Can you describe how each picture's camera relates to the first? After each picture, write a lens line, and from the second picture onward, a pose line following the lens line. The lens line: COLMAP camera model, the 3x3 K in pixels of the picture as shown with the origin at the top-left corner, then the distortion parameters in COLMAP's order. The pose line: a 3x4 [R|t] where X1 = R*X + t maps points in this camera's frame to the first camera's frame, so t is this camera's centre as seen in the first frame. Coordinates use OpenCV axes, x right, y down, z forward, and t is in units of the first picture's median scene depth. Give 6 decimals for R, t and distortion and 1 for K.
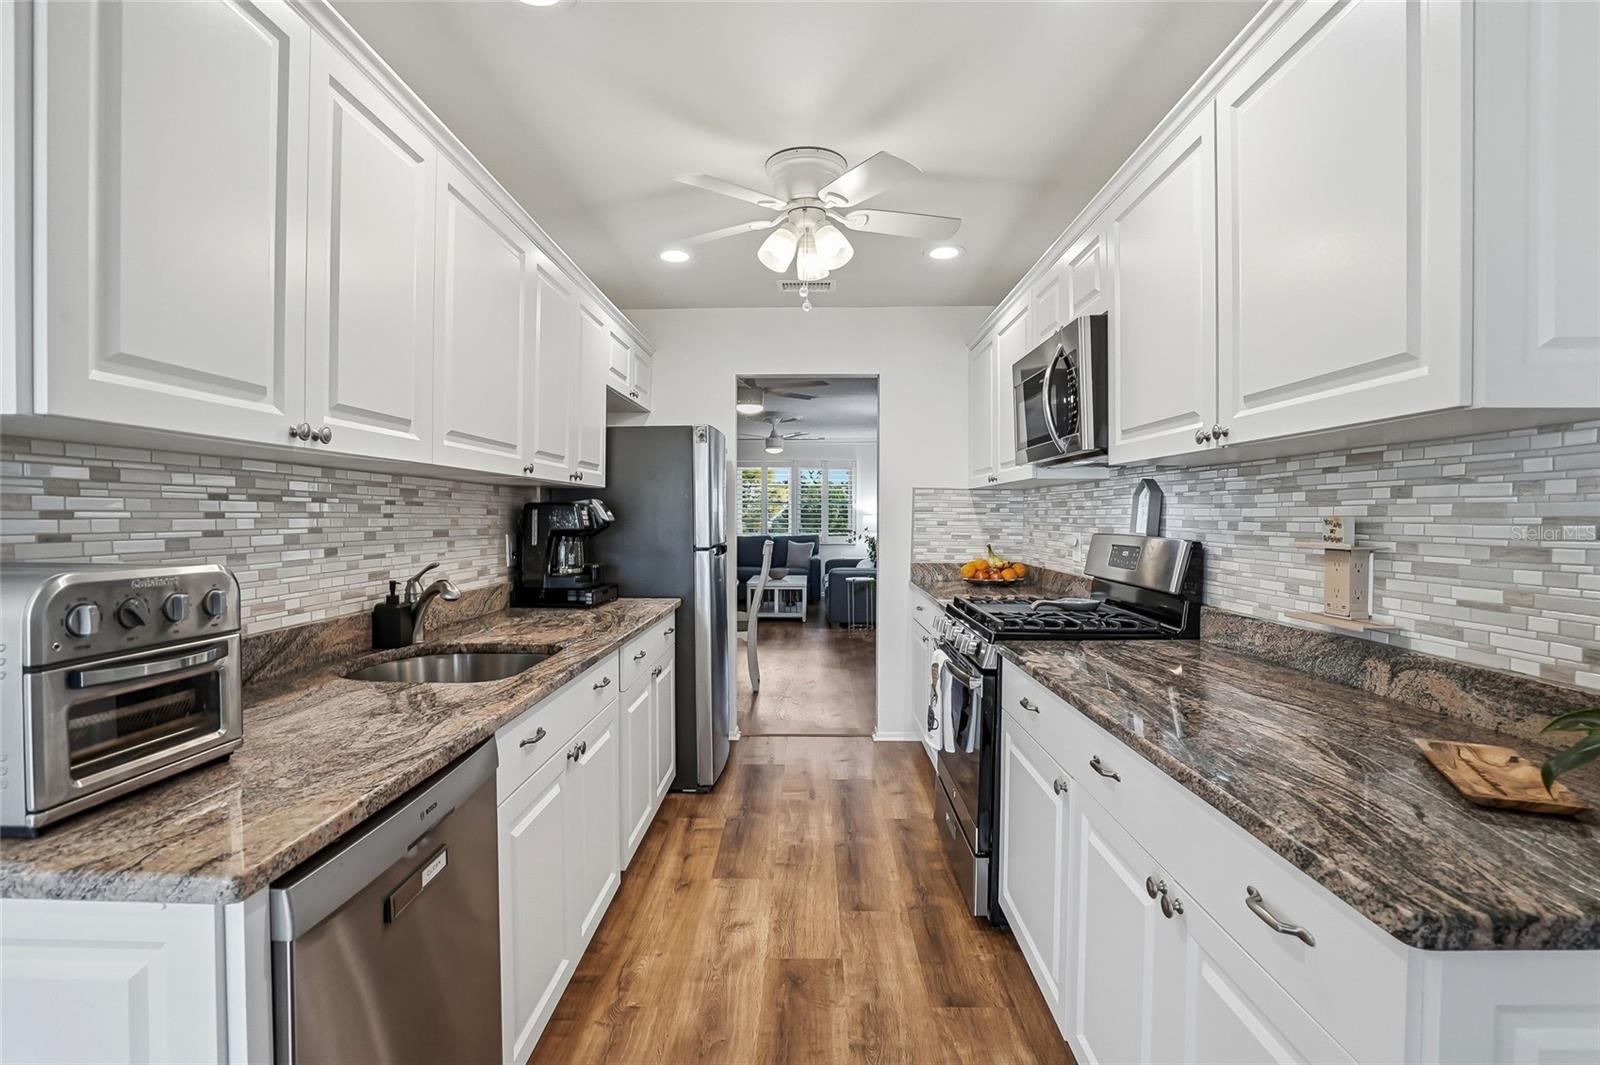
lens RADIAL K [[744.8, 0, 790.1], [0, 744.8, 557.5], [0, 0, 1]] dist [-0.067186, 0.018465]
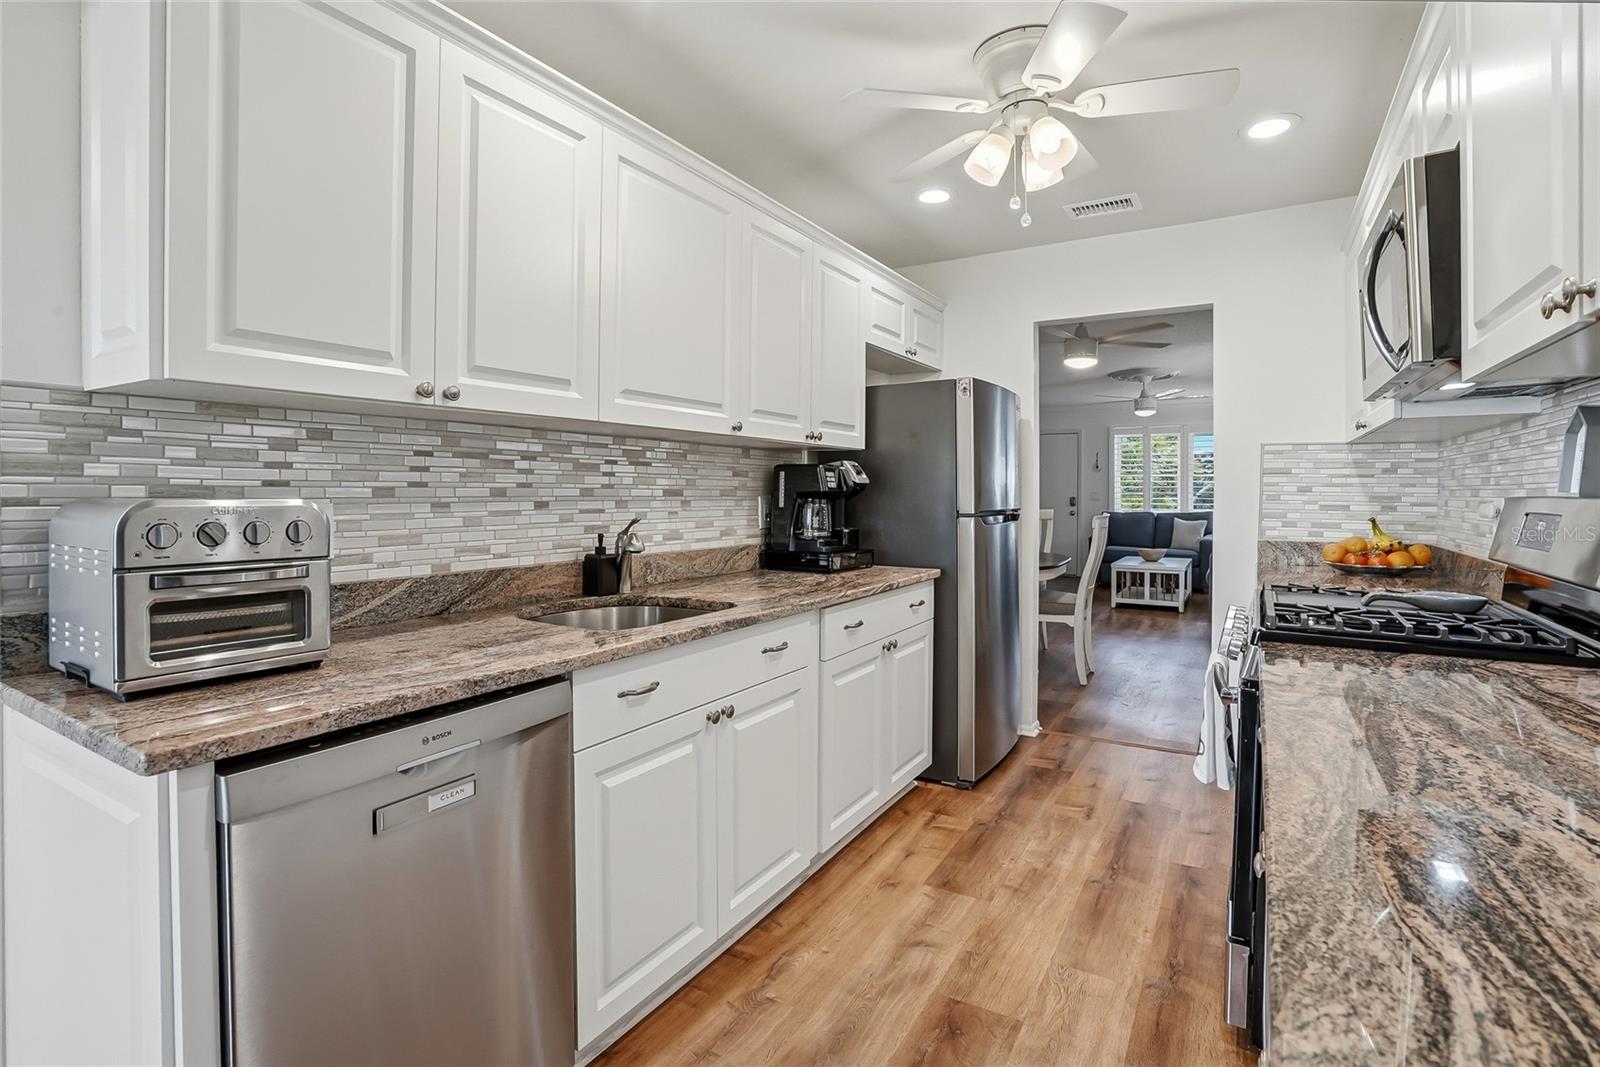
lens RADIAL K [[763.2, 0, 791.4], [0, 763.2, 520.9], [0, 0, 1]] dist [-0.057525, 0.019629]
pose [[0.868734, 0.018114, -0.494948, 0.208344], [-0.027003, 0.999577, -0.010813, 0.014273], [0.494543, 0.022759, 0.868855, 0.131813]]
